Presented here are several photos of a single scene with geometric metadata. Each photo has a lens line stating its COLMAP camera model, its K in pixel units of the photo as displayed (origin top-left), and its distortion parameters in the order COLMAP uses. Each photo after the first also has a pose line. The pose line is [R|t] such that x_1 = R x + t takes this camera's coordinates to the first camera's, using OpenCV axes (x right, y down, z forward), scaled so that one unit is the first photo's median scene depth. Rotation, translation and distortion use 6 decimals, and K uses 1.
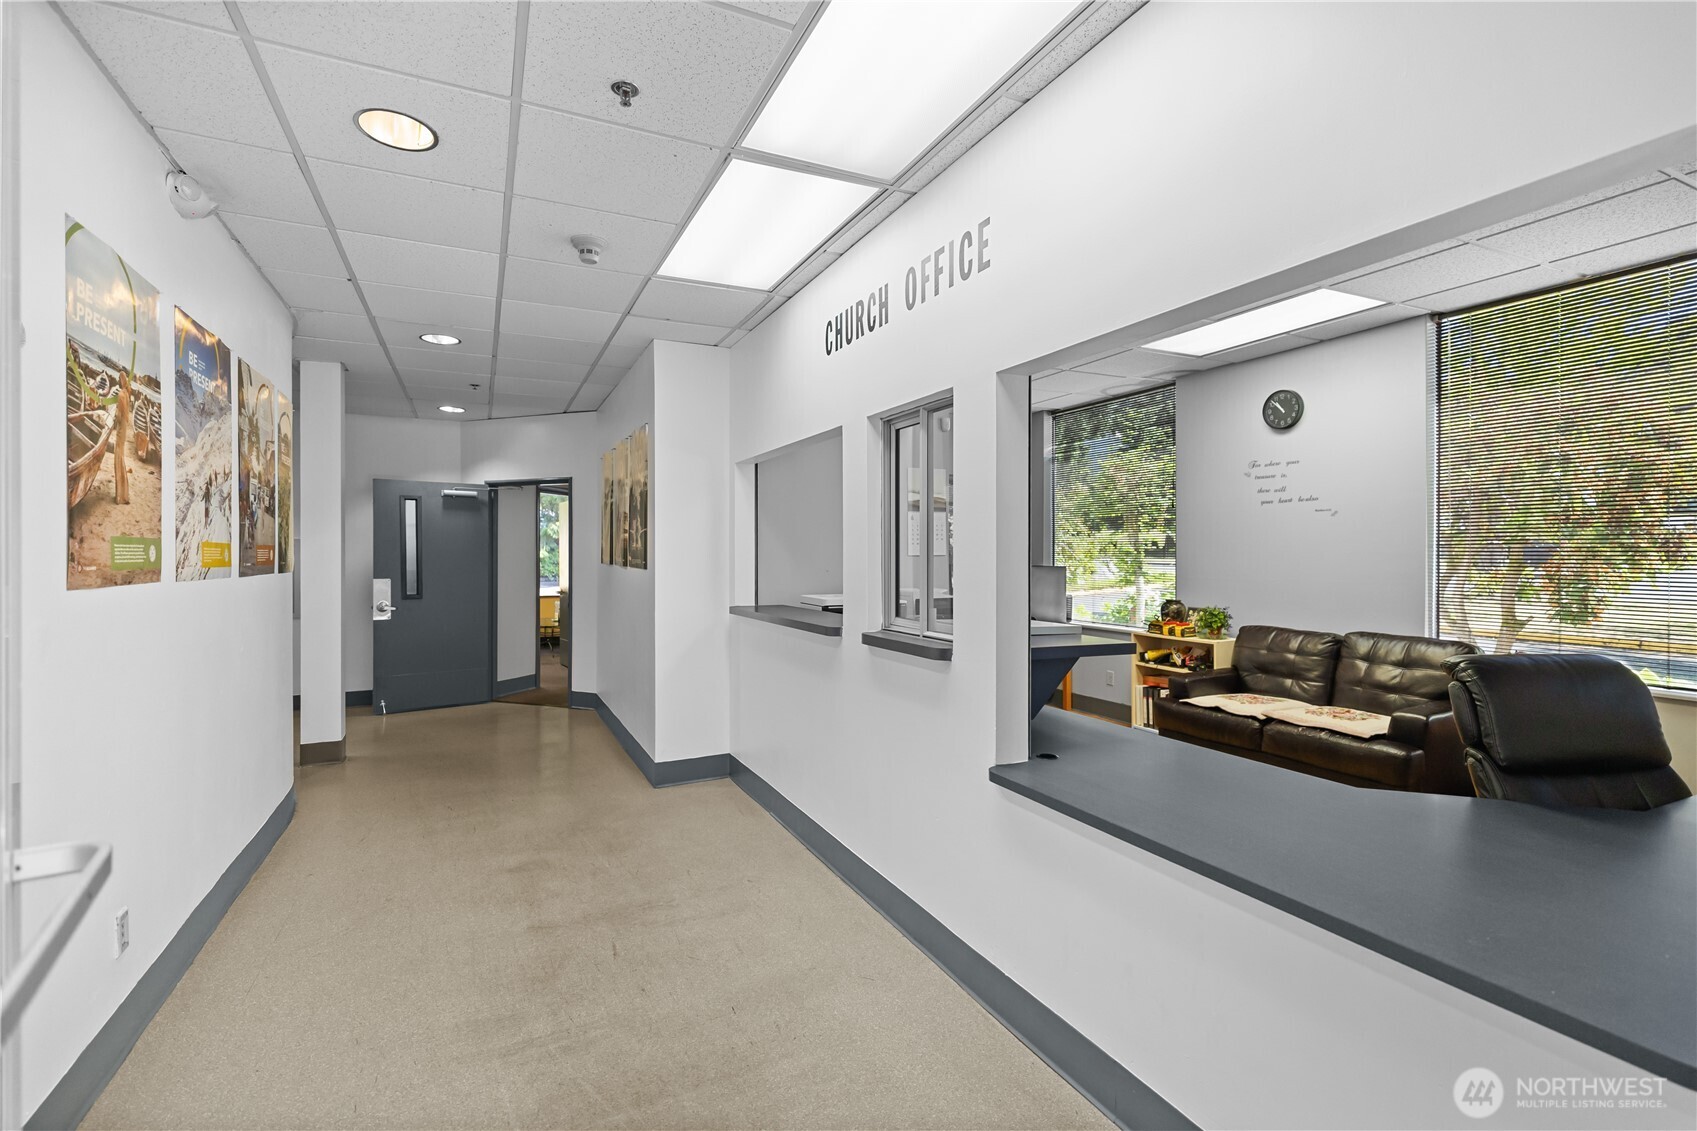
lens RADIAL K [[759.2, 0, 848.5], [0, 759.2, 565.5], [0, 0, 1]] dist [0.001515, 0.000310]
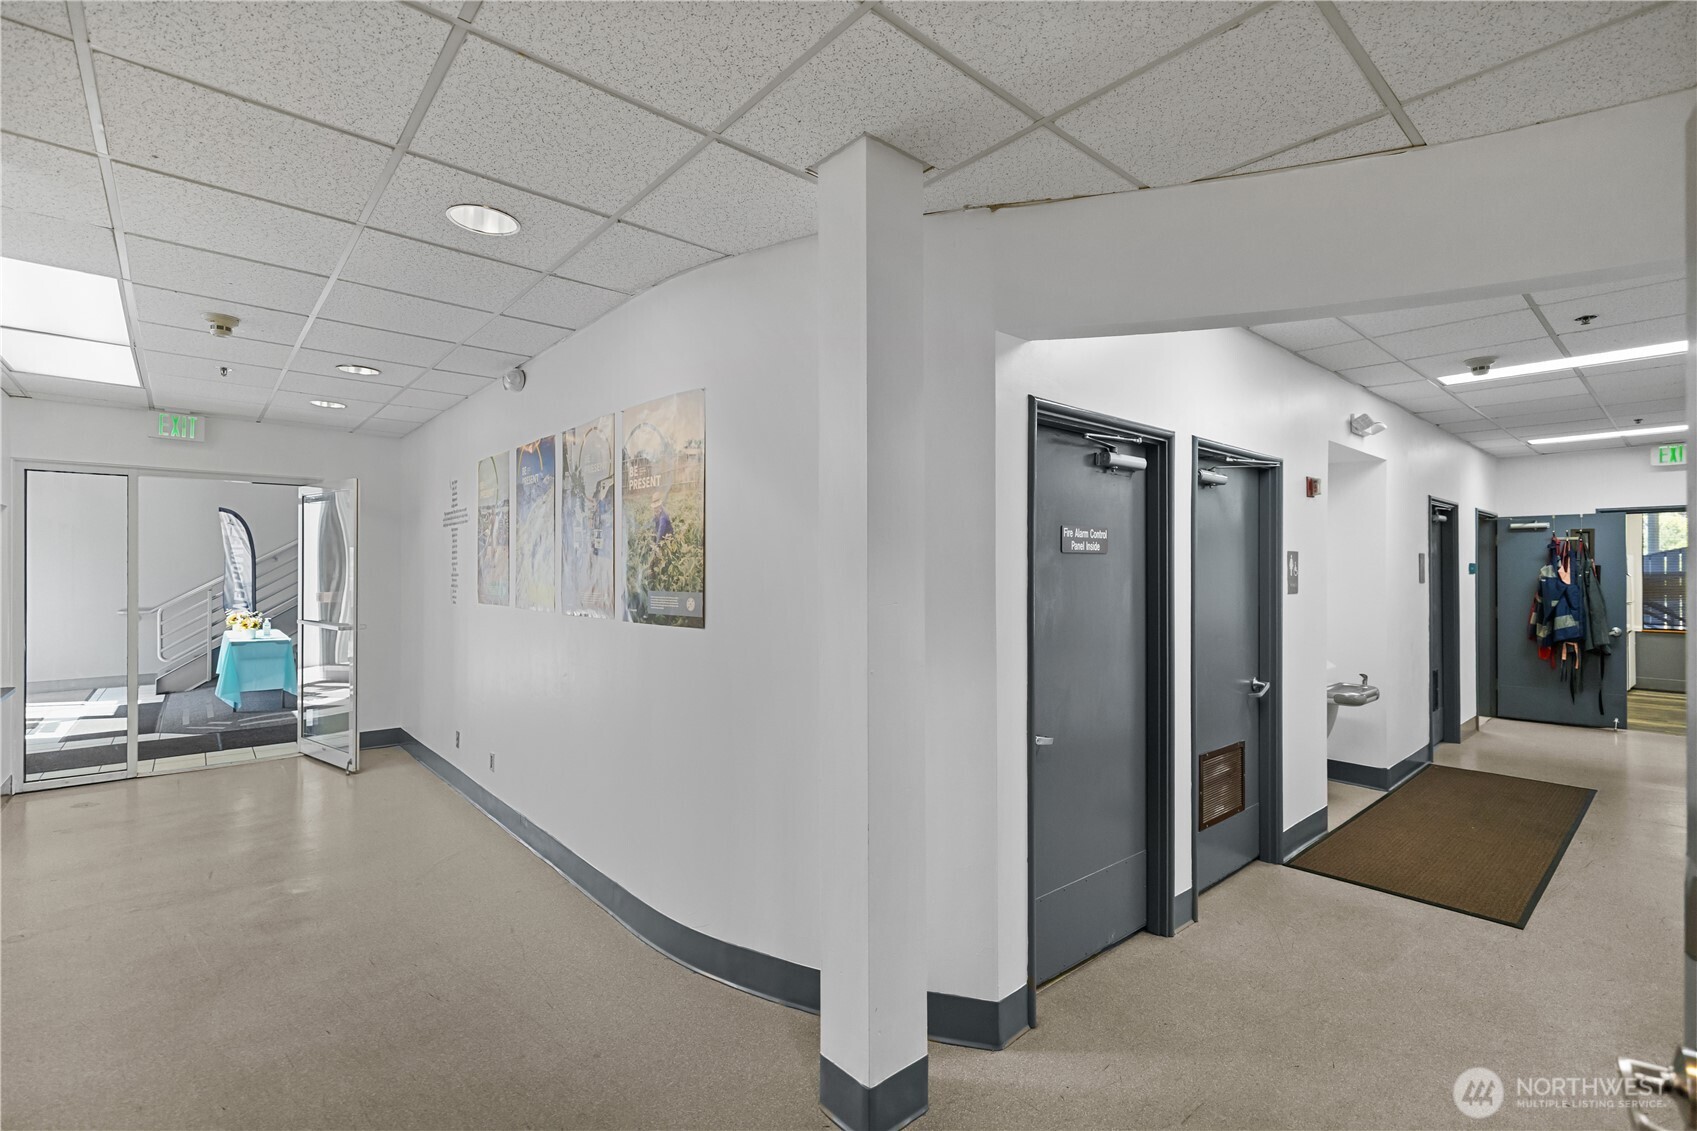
lens RADIAL K [[759.2, 0, 848.5], [0, 759.2, 565.5], [0, 0, 1]] dist [0.001515, 0.000310]
pose [[-0.964755, -0.000128, -0.263148, -0.866332], [-0.003010, 0.999940, 0.010550, -0.072514], [0.263131, 0.010970, -0.964698, 2.140273]]
